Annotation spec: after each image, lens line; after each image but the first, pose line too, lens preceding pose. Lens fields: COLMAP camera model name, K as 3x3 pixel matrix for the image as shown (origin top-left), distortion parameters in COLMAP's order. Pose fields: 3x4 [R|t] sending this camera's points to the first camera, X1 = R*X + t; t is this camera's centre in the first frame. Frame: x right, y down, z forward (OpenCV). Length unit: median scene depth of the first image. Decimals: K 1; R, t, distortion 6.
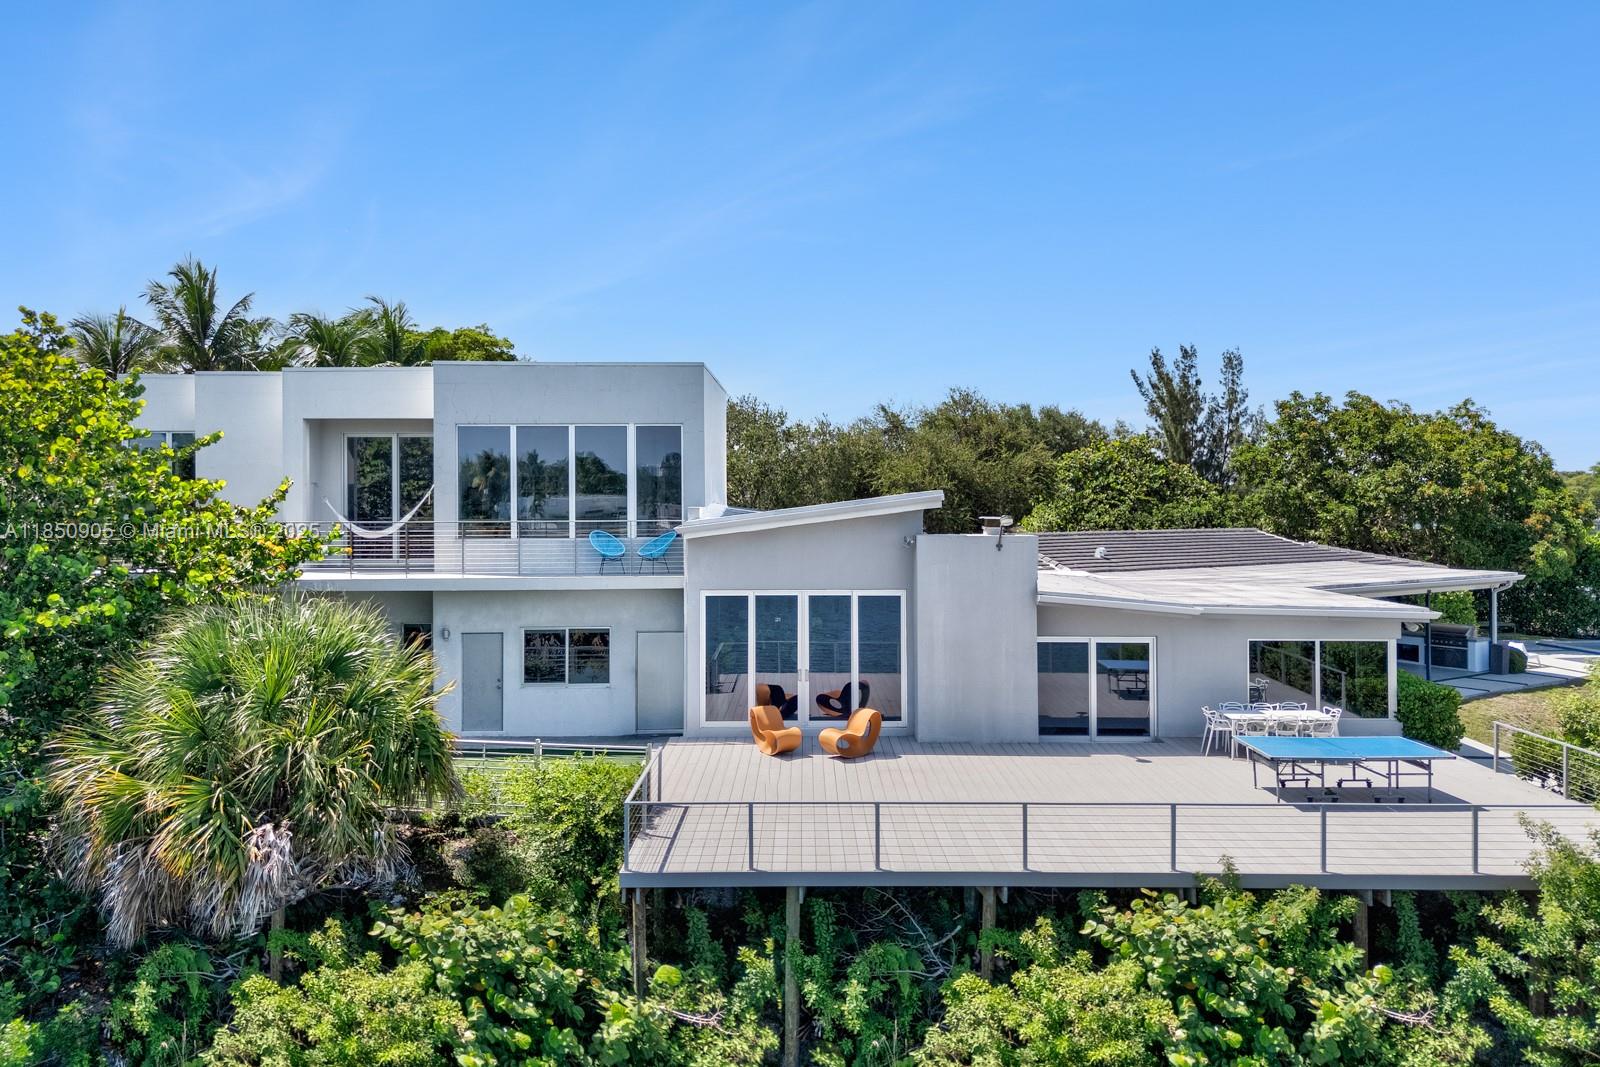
lens RADIAL K [[1175.2, 0, 767.2], [0, 1175.2, 533.6], [0, 0, 1]] dist [0.001943, -0.003370]
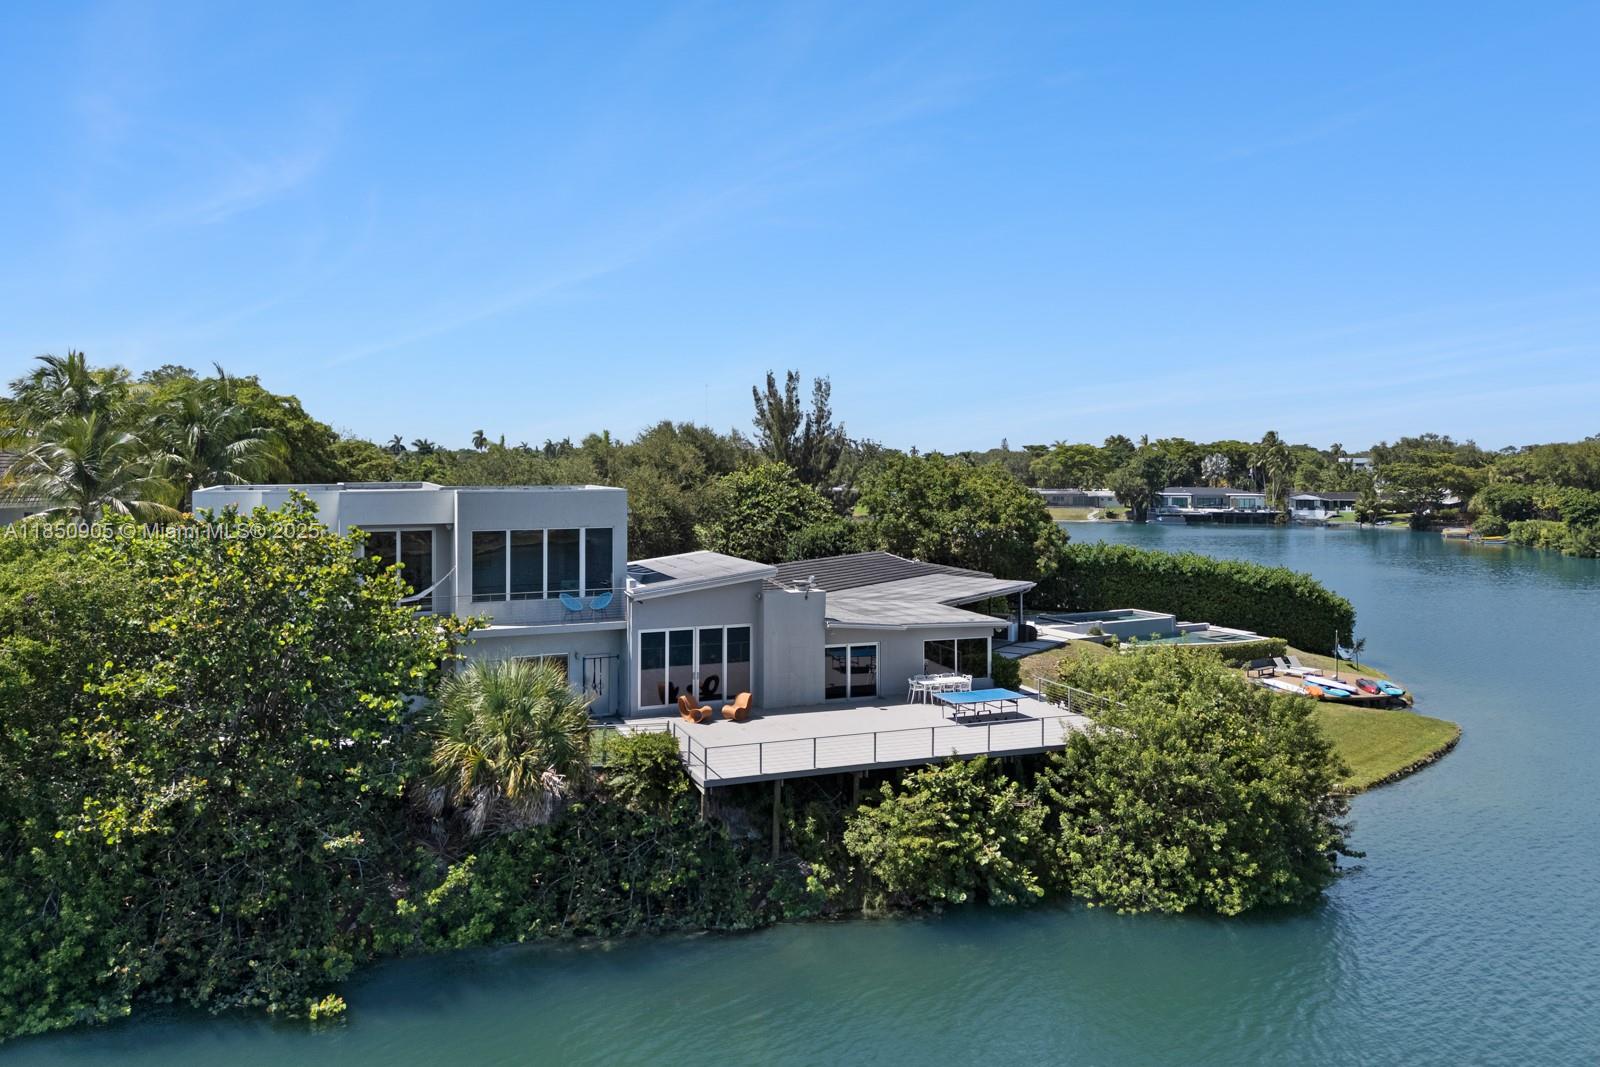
lens RADIAL K [[1191.7, 0, 793.3], [0, 1191.7, 490.5], [0, 0, 1]] dist [0.055860, -0.007036]
pose [[0.922400, -0.006922, 0.386175, -0.529050], [0.006782, 0.999976, 0.001724, -0.158173], [-0.386178, 0.001029, 0.922424, -0.698960]]
